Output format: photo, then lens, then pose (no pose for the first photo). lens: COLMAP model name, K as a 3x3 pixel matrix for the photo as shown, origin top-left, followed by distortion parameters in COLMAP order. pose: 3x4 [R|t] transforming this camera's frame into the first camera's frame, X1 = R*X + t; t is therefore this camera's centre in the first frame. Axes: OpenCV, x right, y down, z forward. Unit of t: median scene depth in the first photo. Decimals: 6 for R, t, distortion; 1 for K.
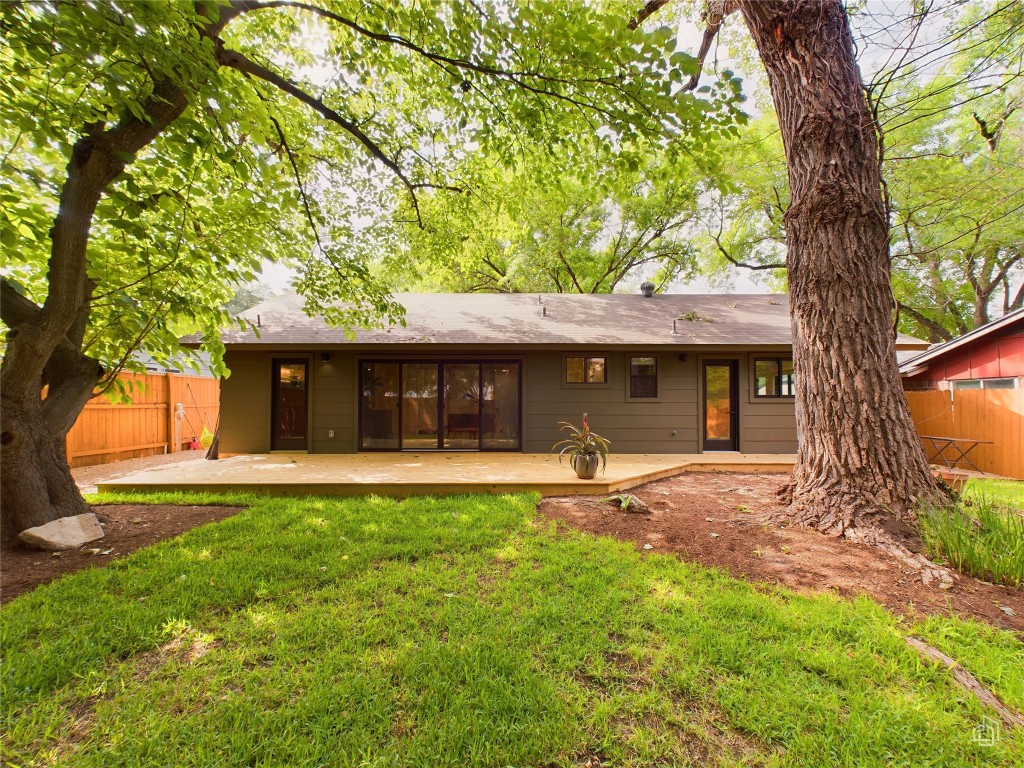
lens RADIAL K [[413.0, 0, 507.6], [0, 413.0, 397.6], [0, 0, 1]] dist [-0.000211, 0.000085]
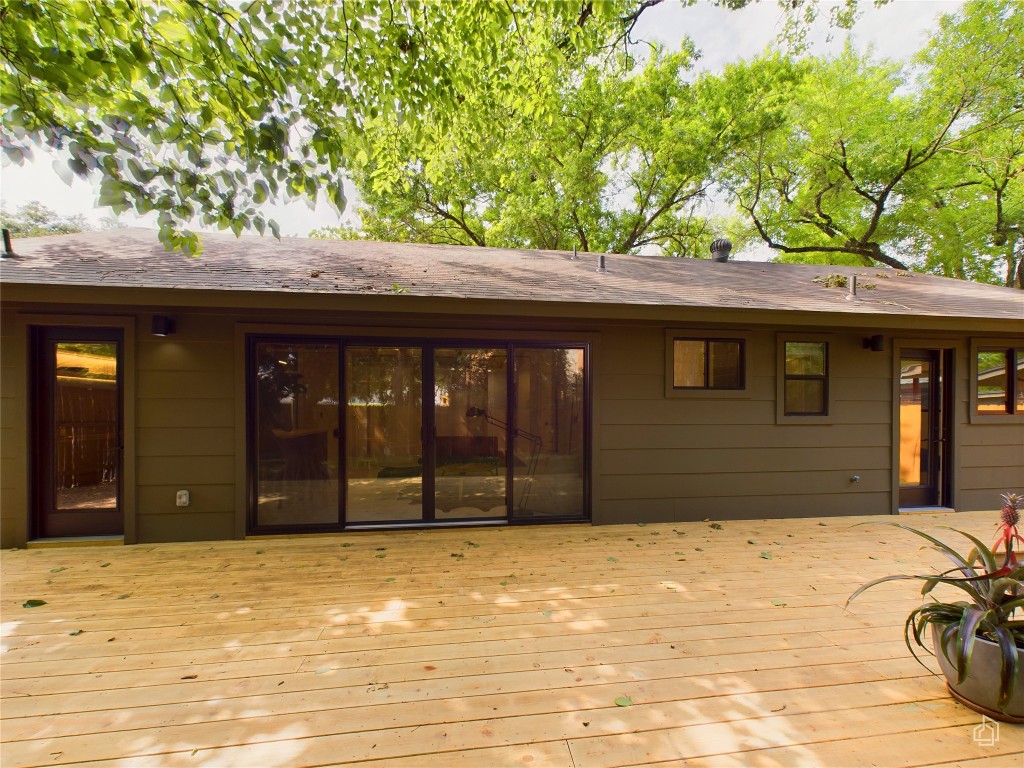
lens RADIAL K [[413.0, 0, 507.6], [0, 413.0, 397.6], [0, 0, 1]] dist [-0.000211, 0.000085]
pose [[0.991053, 0.002218, 0.133452, -0.132975], [-0.001072, 0.999962, -0.008655, -0.018269], [-0.133466, 0.008434, 0.991018, 0.501512]]
